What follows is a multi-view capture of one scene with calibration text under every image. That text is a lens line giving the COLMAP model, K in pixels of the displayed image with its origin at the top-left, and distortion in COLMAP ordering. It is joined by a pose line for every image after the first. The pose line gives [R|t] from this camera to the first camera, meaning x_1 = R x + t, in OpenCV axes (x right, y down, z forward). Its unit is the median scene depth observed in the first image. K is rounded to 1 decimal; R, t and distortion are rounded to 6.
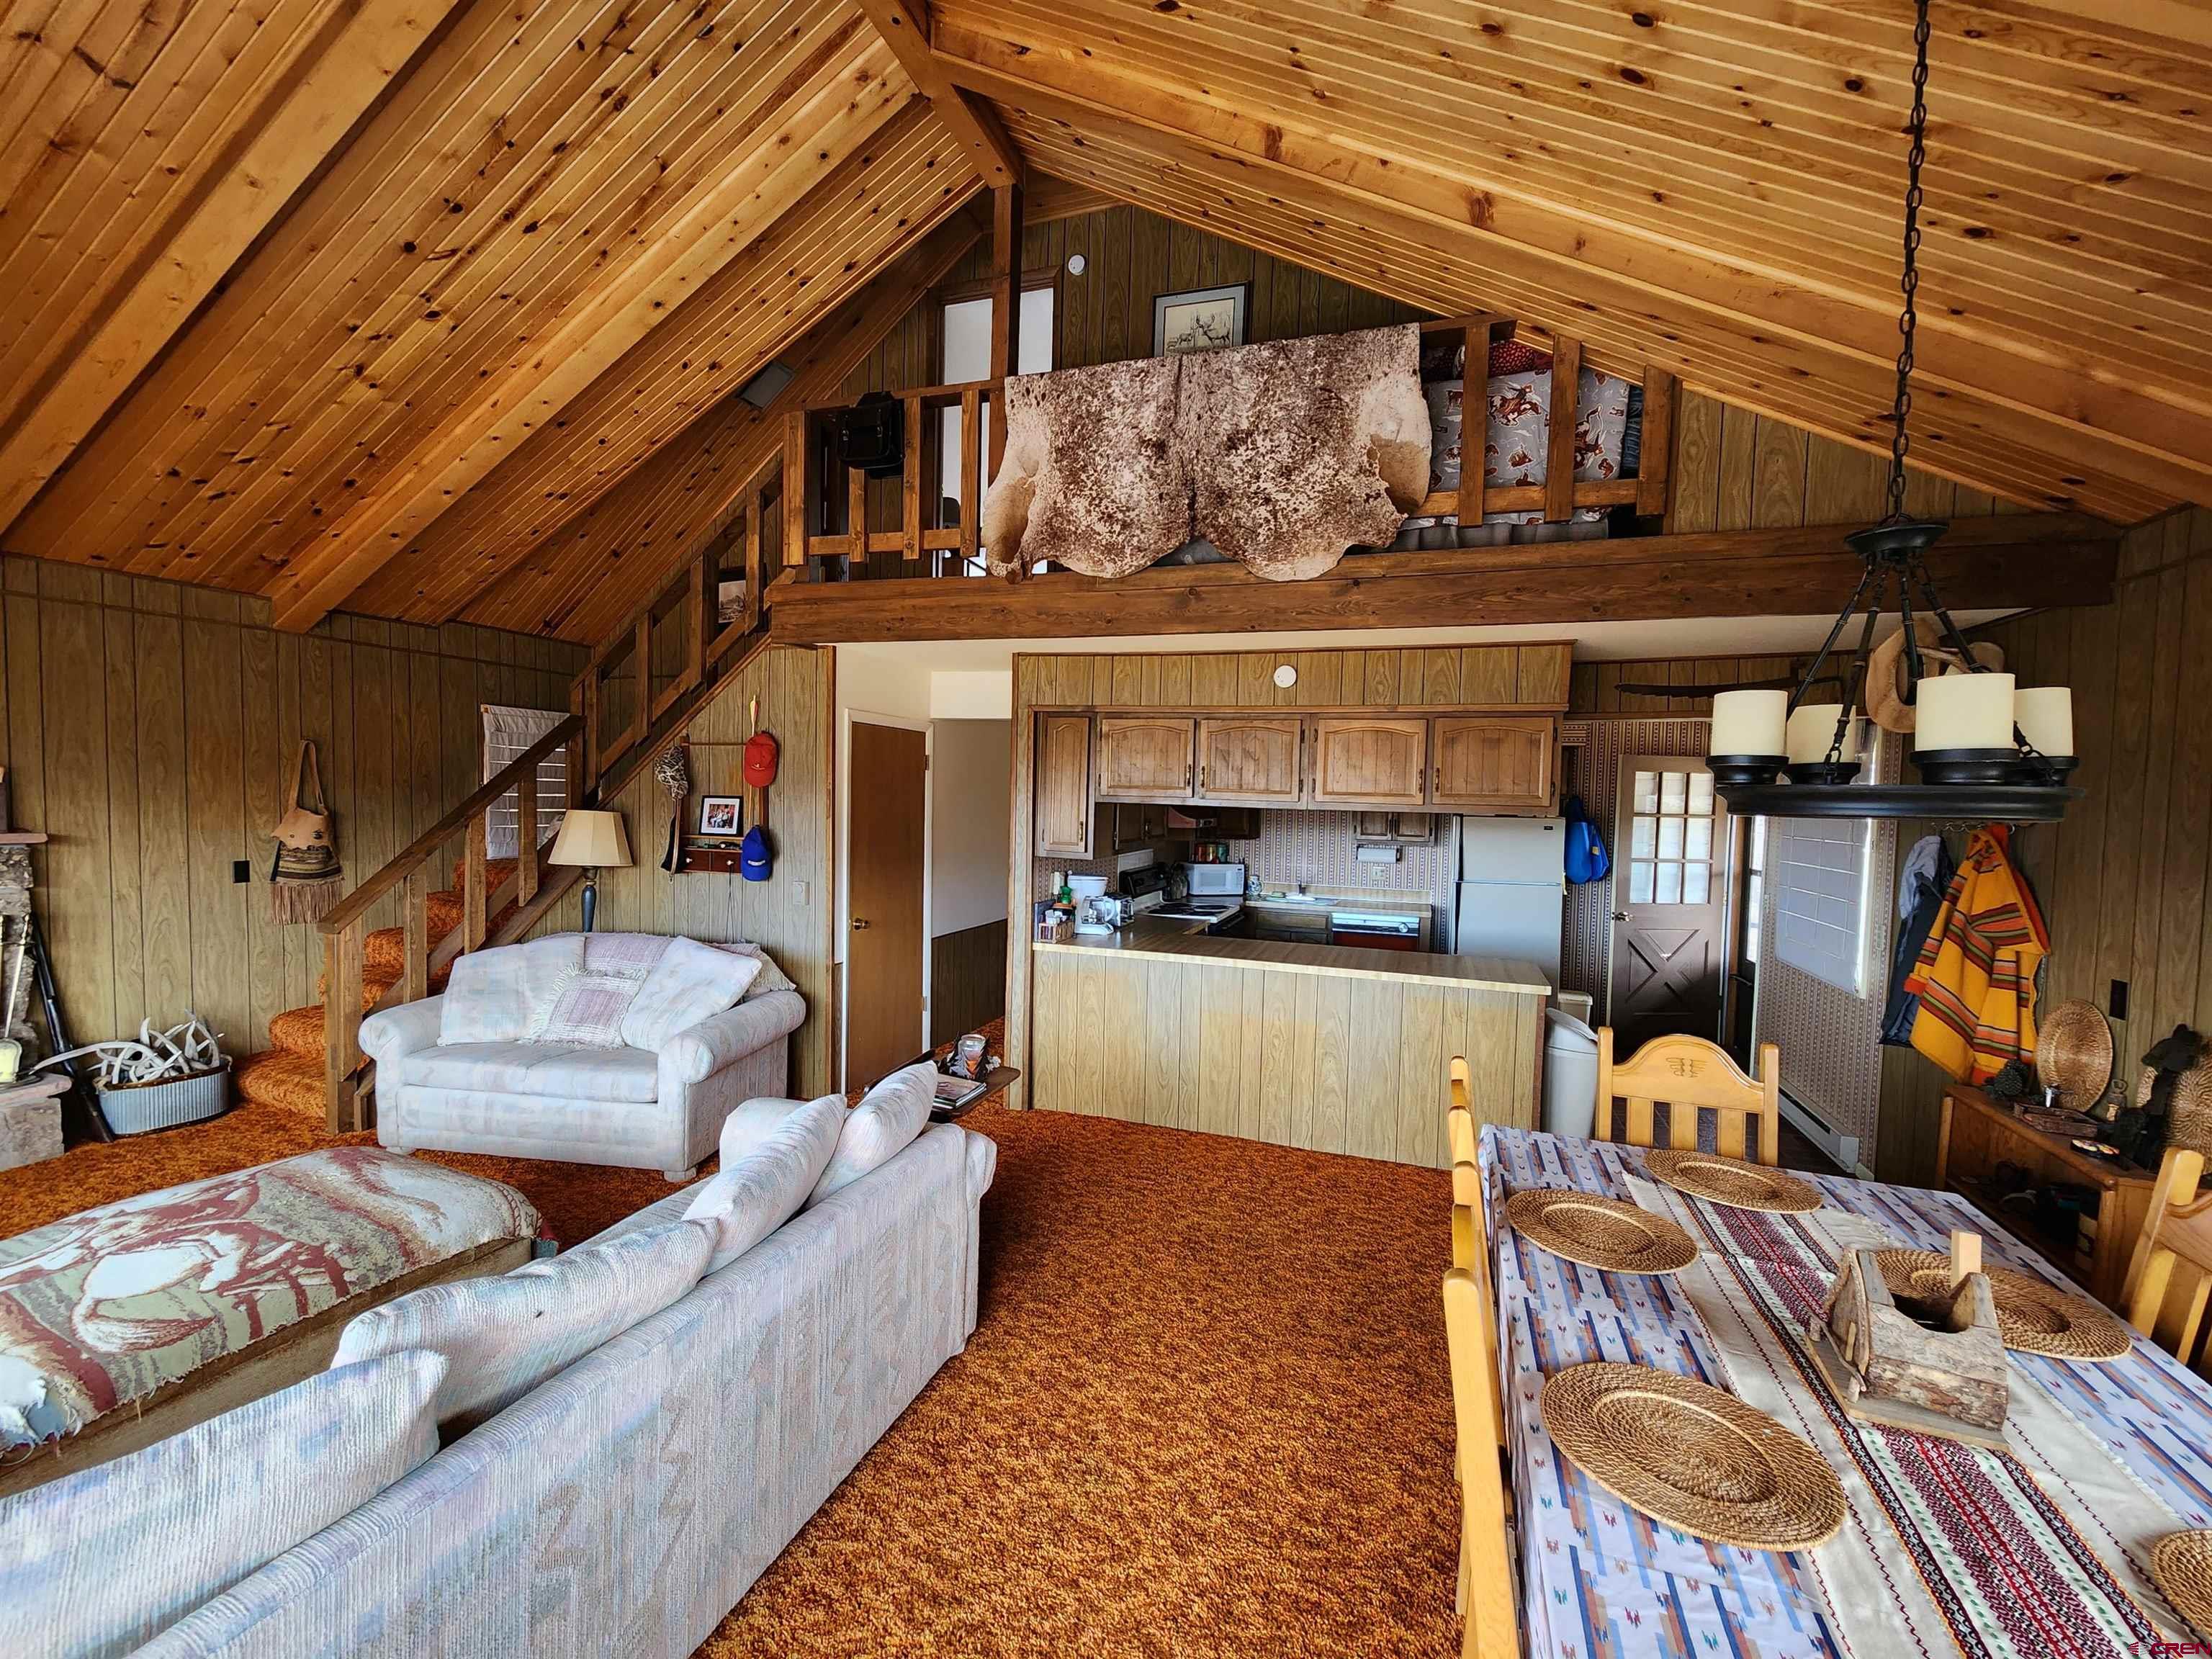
lens RADIAL K [[902.7, 0, 1100.5], [0, 902.7, 840.8], [0, 0, 1]] dist [-0.020533, -0.000200]
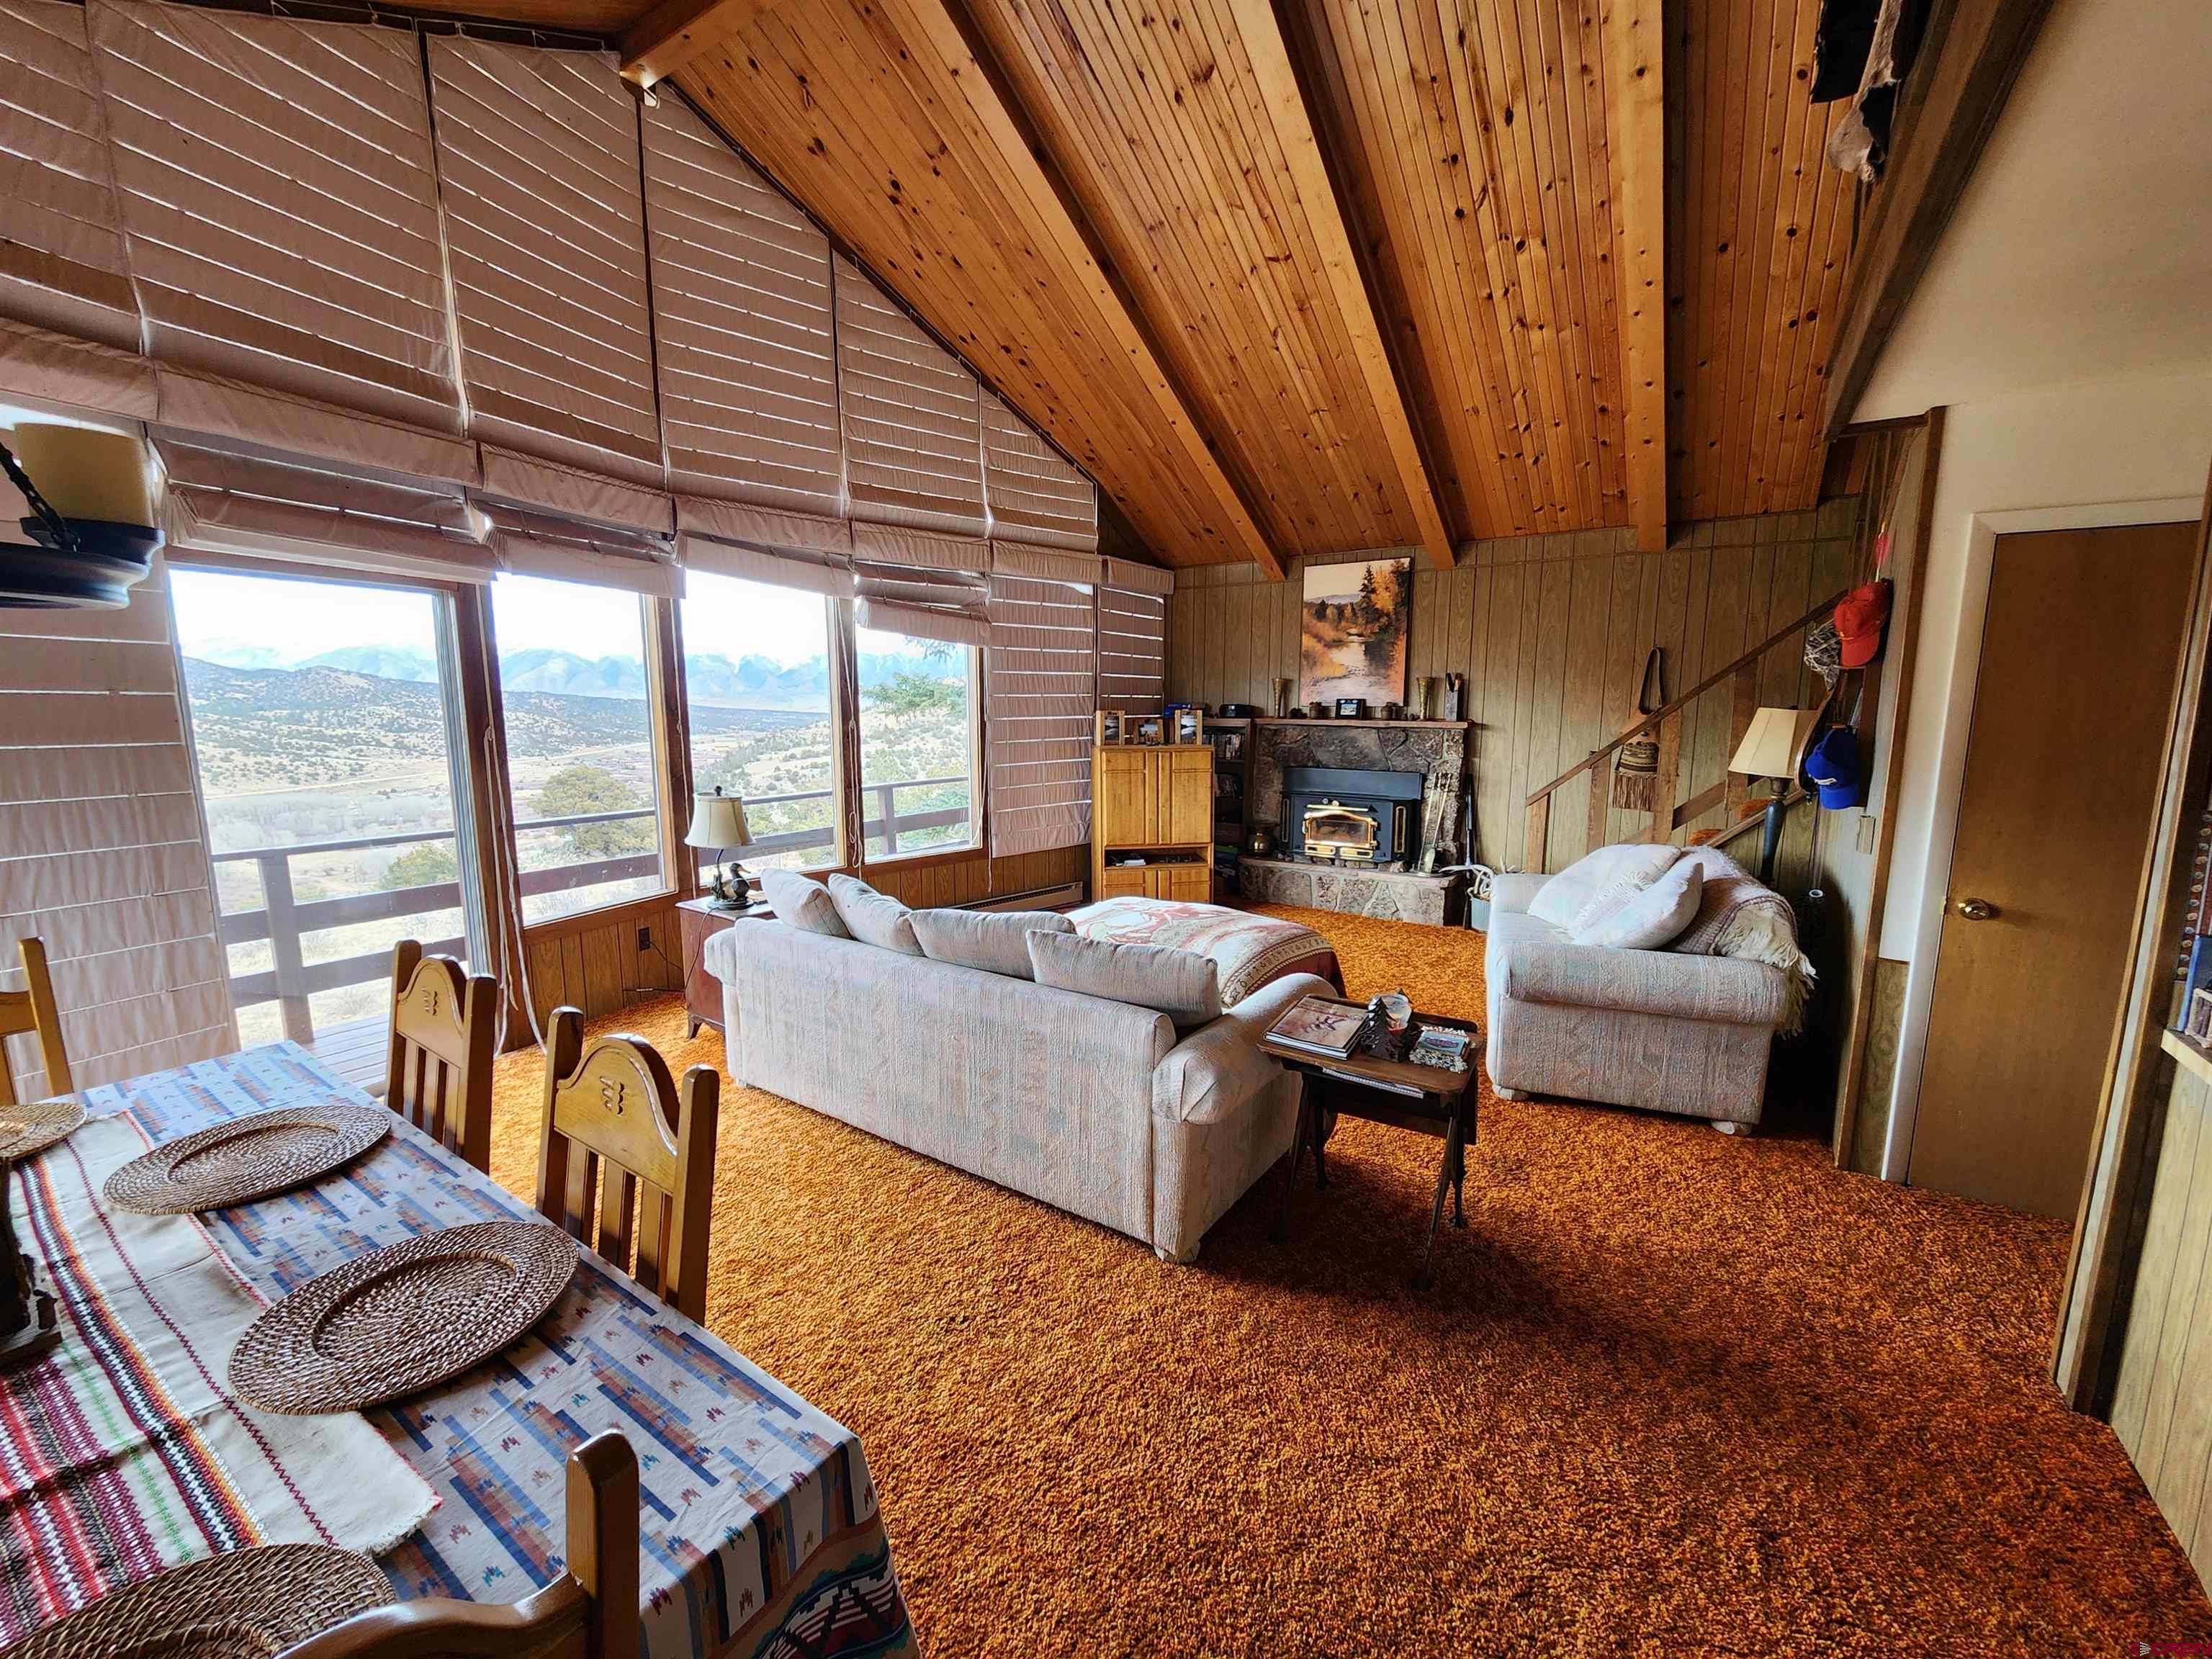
lens RADIAL K [[902.7, 0, 1124.9], [0, 902.7, 848.1], [0, 0, 1]] dist [-0.020533, -0.000200]
pose [[-0.255082, 0.131341, -0.957958, 0.495176], [-0.049797, 0.987632, 0.148670, 0.003063], [0.965636, 0.085627, -0.245387, 0.812672]]
